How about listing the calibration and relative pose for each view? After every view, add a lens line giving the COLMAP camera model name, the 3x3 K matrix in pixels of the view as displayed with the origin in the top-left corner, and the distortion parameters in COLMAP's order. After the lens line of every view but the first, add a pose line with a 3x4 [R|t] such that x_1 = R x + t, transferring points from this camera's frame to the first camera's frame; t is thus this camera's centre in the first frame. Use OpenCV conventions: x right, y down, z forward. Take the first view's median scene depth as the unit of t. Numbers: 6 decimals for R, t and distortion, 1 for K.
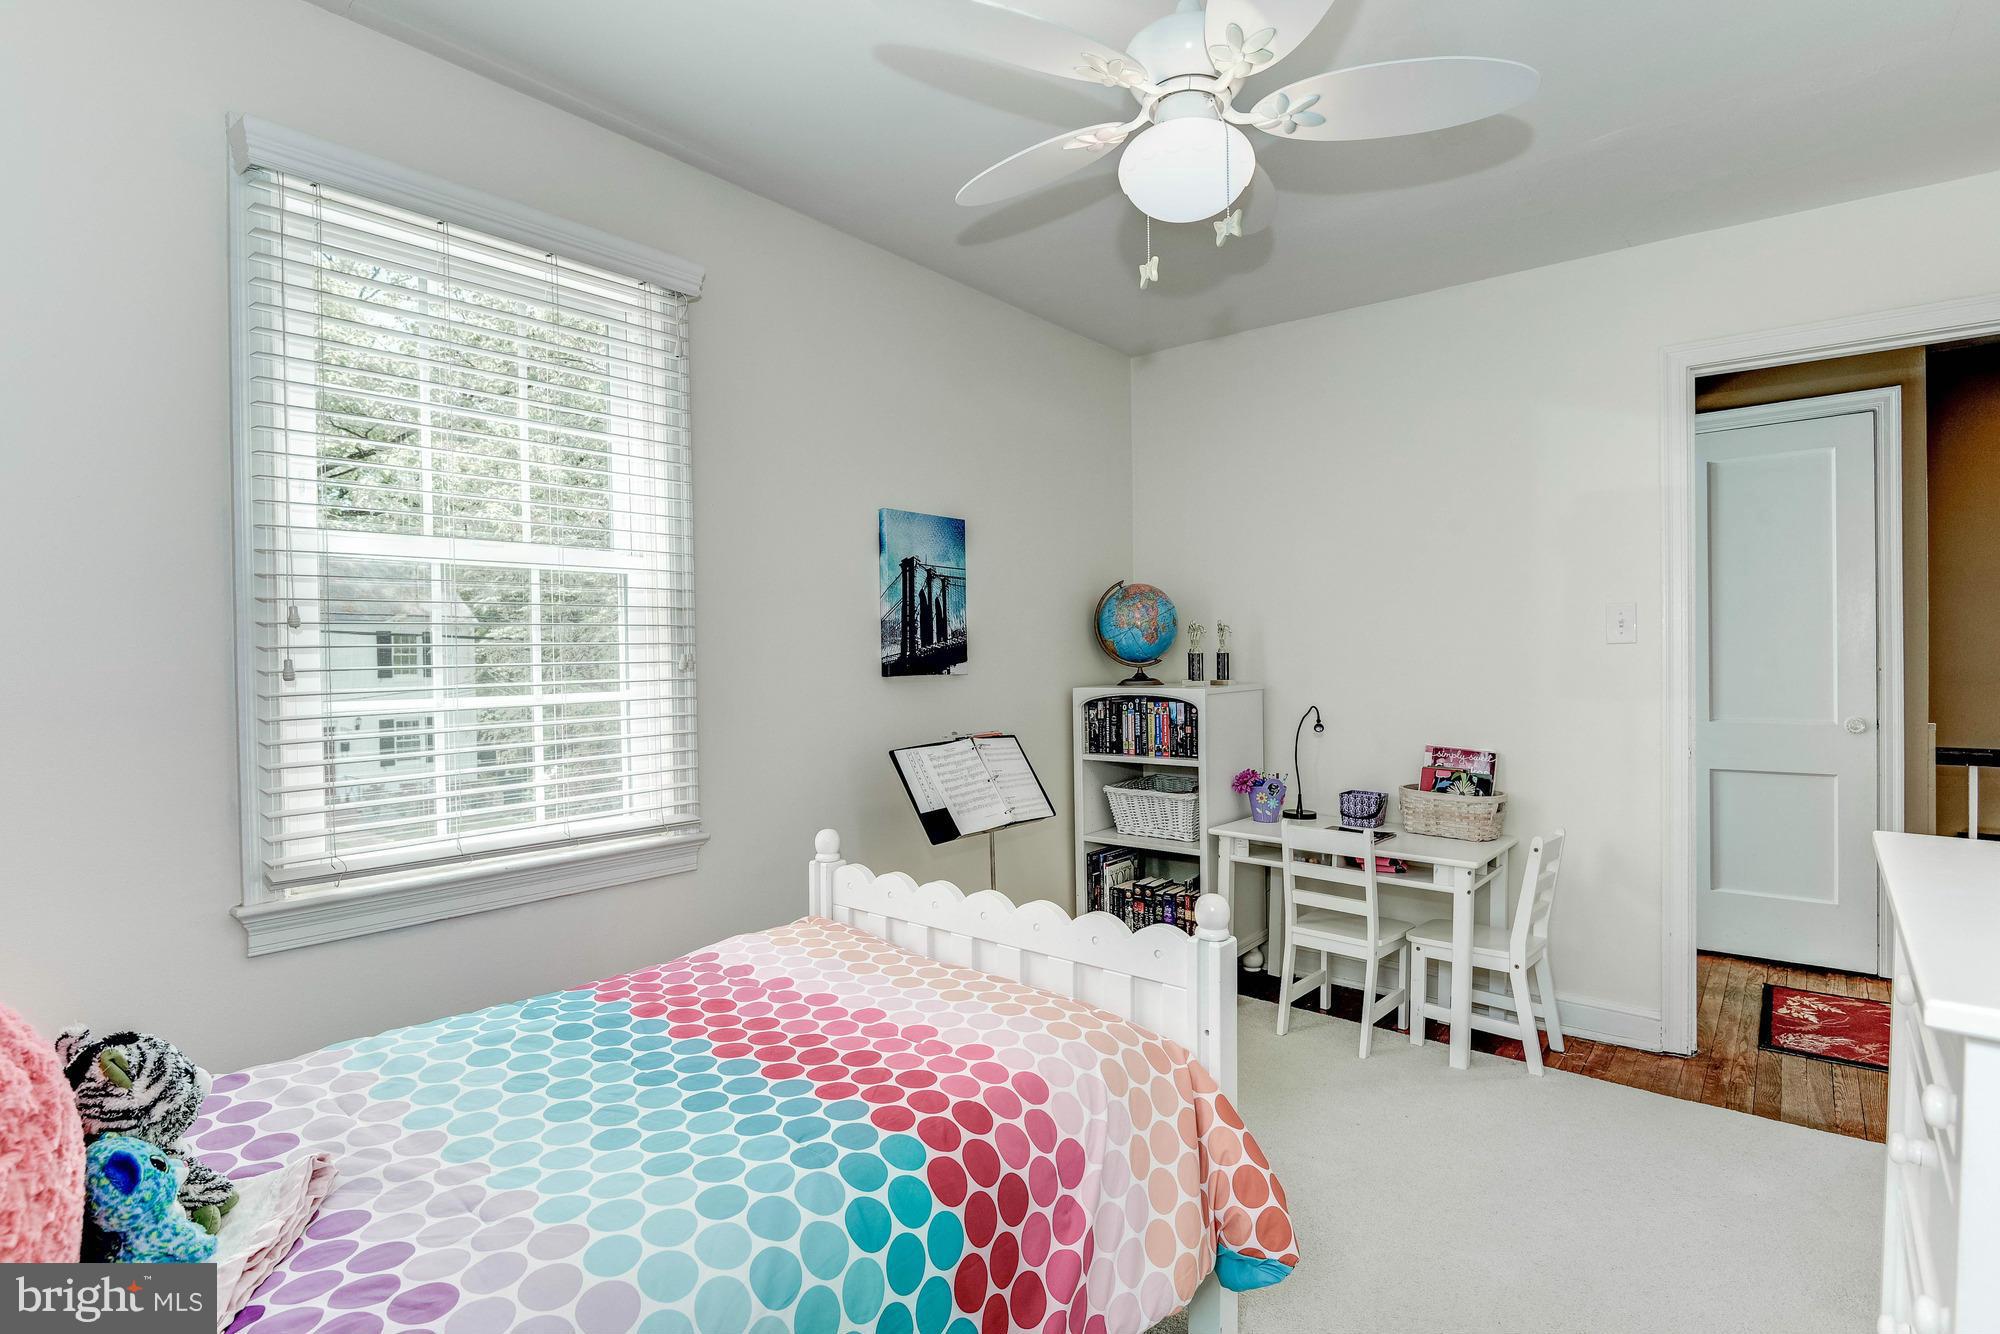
lens RADIAL K [[976.0, 0, 1000.0], [0, 976.0, 667.0], [0, 0, 1]] dist [-0.001803, -0.002601]
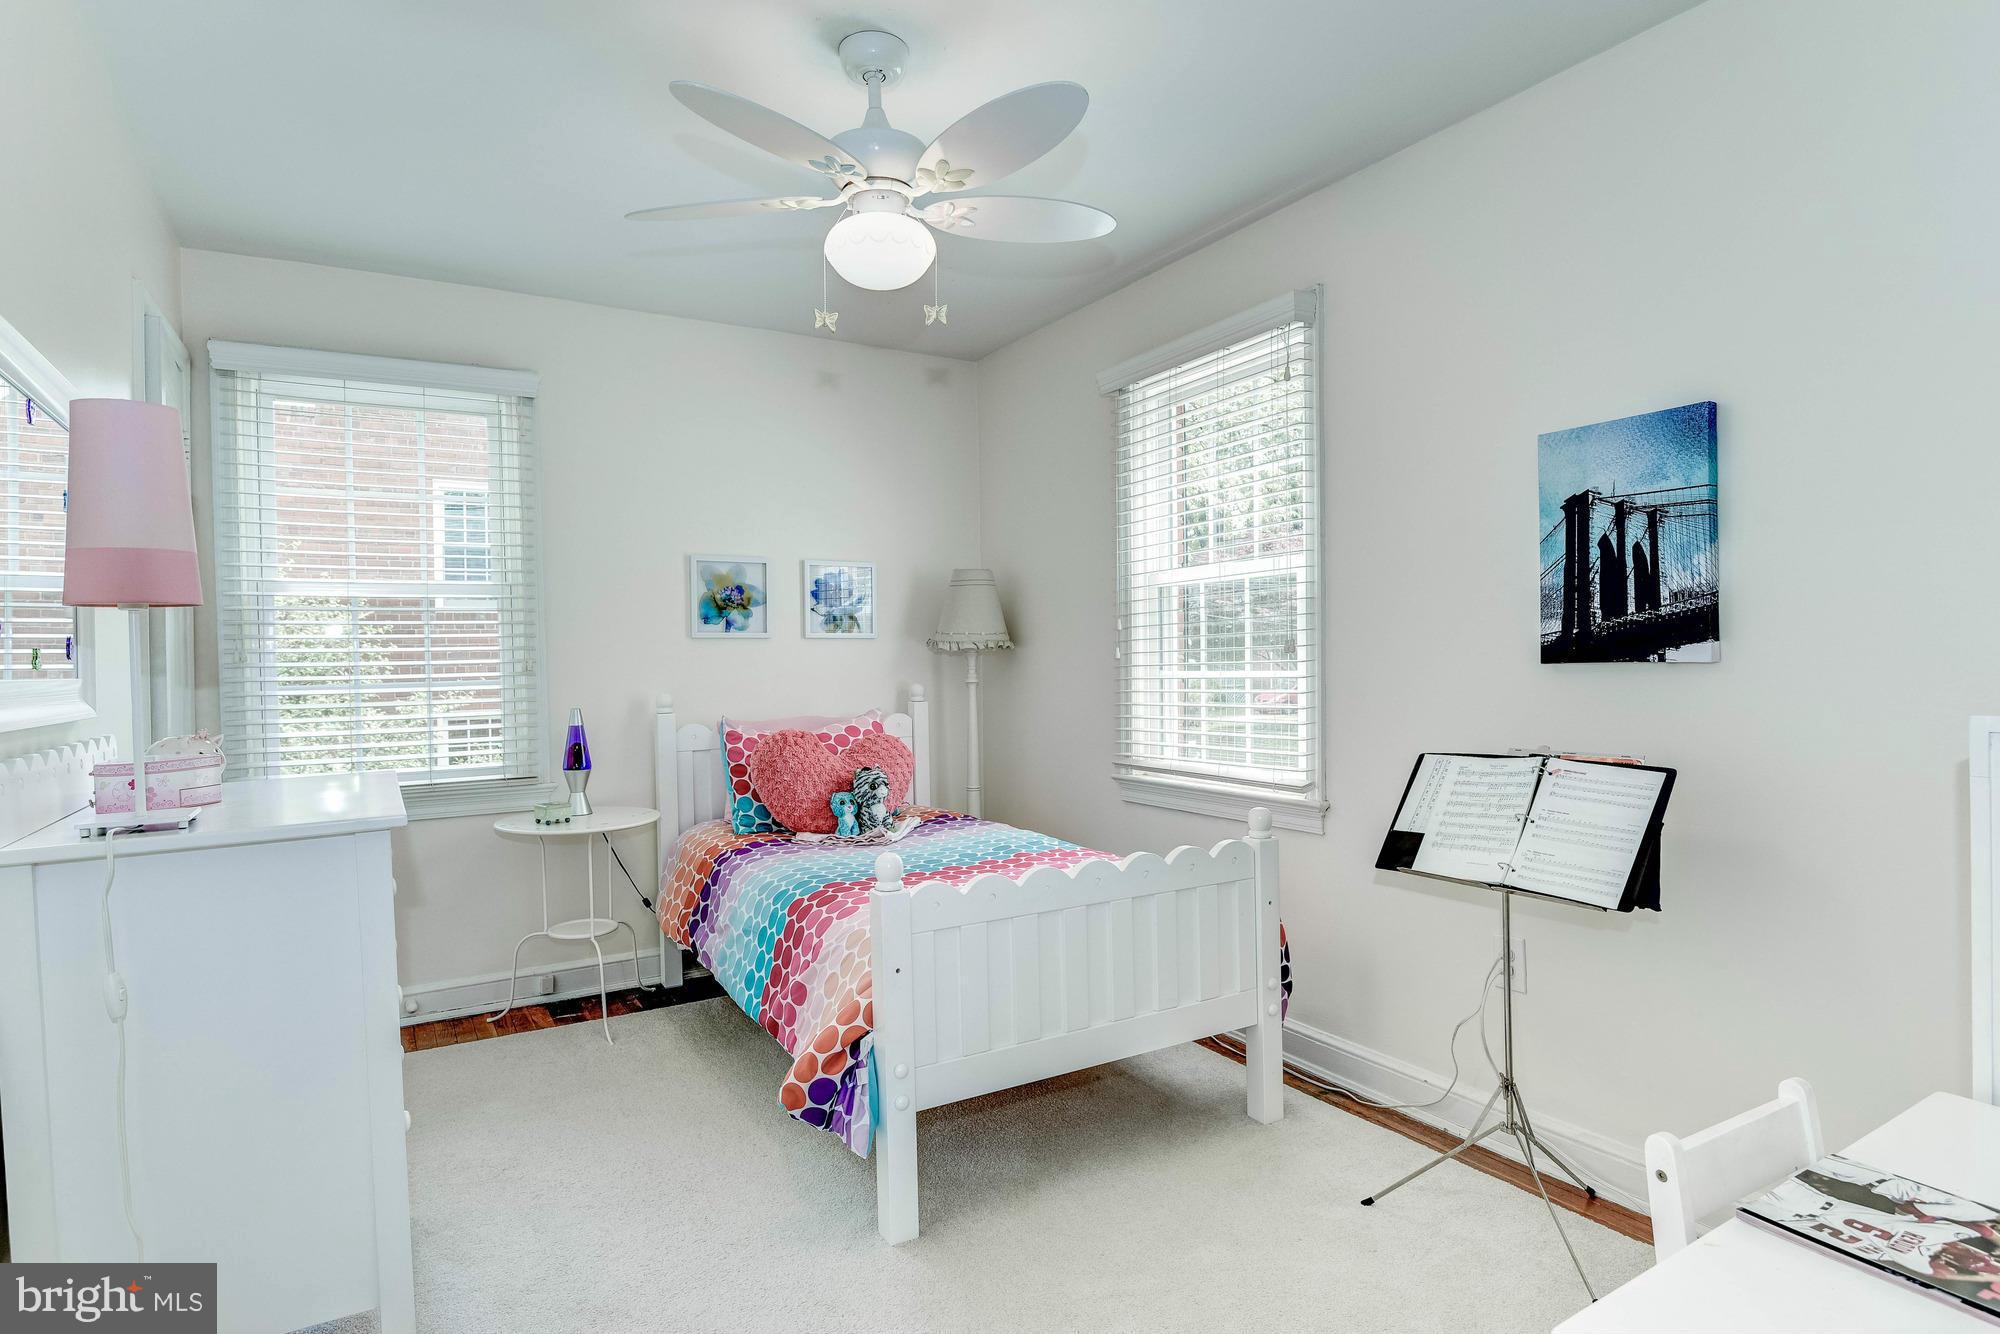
lens RADIAL K [[1064.5, 0, 1000.0], [0, 1064.5, 667.0], [0, 0, 1]] dist [-0.002273, -0.000943]
pose [[-0.327923, 0.029760, -0.944236, 0.754483], [0.019318, 0.999506, 0.024792, -0.014631], [0.944507, -0.010111, -0.328336, 0.846857]]
